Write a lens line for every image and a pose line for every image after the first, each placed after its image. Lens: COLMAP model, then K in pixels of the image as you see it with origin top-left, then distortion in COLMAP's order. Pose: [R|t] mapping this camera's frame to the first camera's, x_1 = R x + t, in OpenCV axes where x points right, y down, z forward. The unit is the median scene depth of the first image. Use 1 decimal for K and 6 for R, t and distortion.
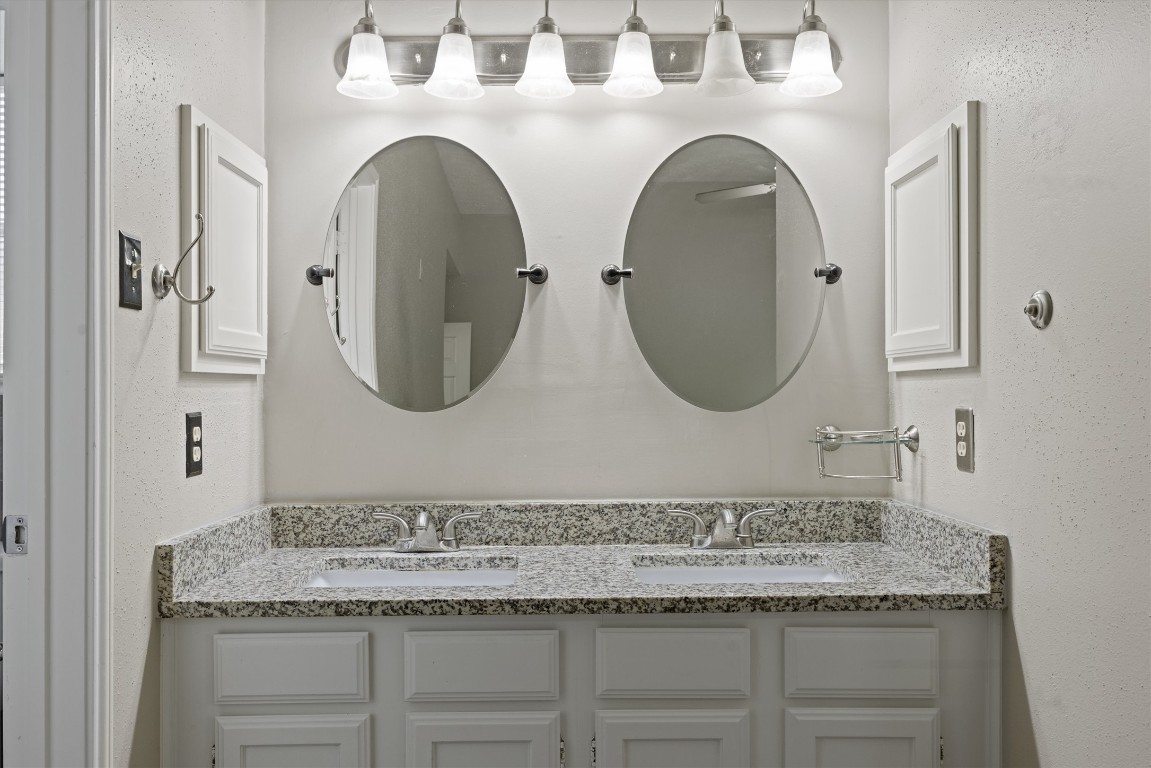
lens RADIAL K [[931.1, 0, 566.4], [0, 931.1, 376.6], [0, 0, 1]] dist [0.007254, -0.012693]
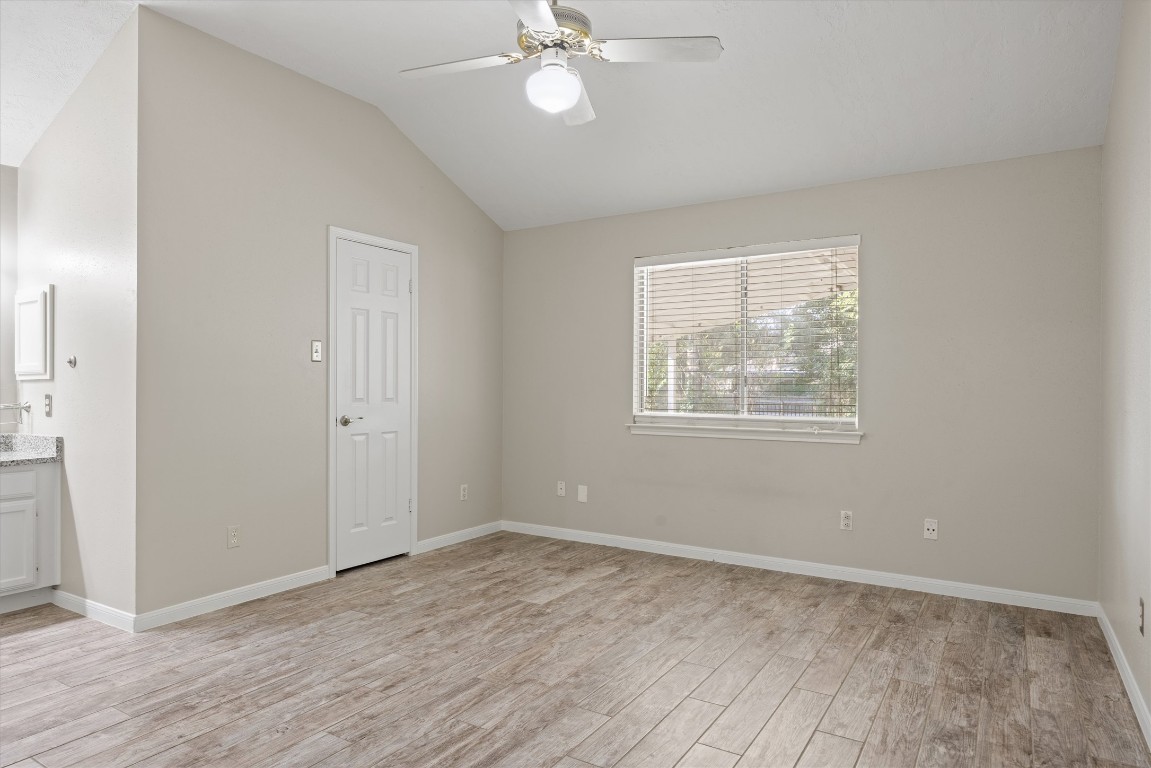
lens RADIAL K [[702.2, 0, 569.6], [0, 702.2, 386.3], [0, 0, 1]] dist [0.000296, -0.001964]
pose [[0.550505, -0.001032, 0.834831, -0.461657], [-0.008625, 0.999939, 0.006924, -0.016607], [-0.834787, -0.011012, 0.550463, -1.442667]]
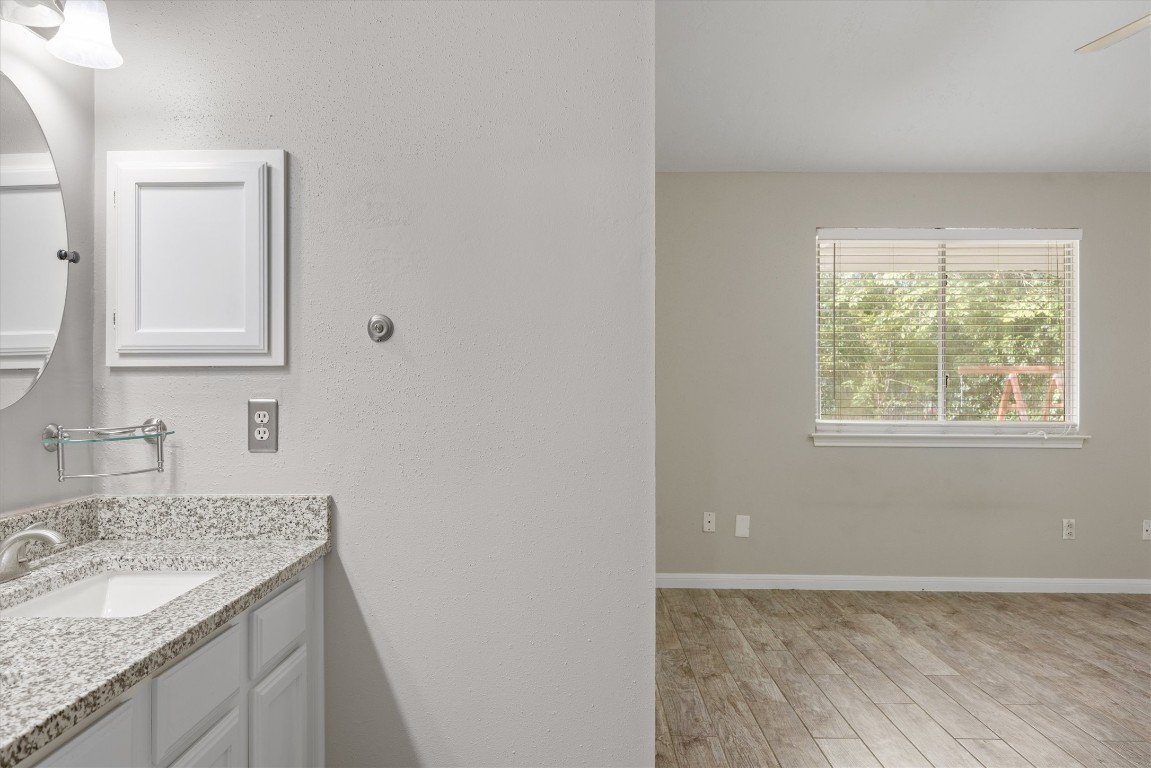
lens RADIAL K [[808.5, 0, 570.8], [0, 808.5, 384.7], [0, 0, 1]] dist [0.017934, -0.004110]
pose [[0.026677, 0.005674, 0.999628, -0.614271], [-0.012112, 0.999912, -0.005353, 0.015237], [-0.999571, -0.011964, 0.026744, 0.583094]]
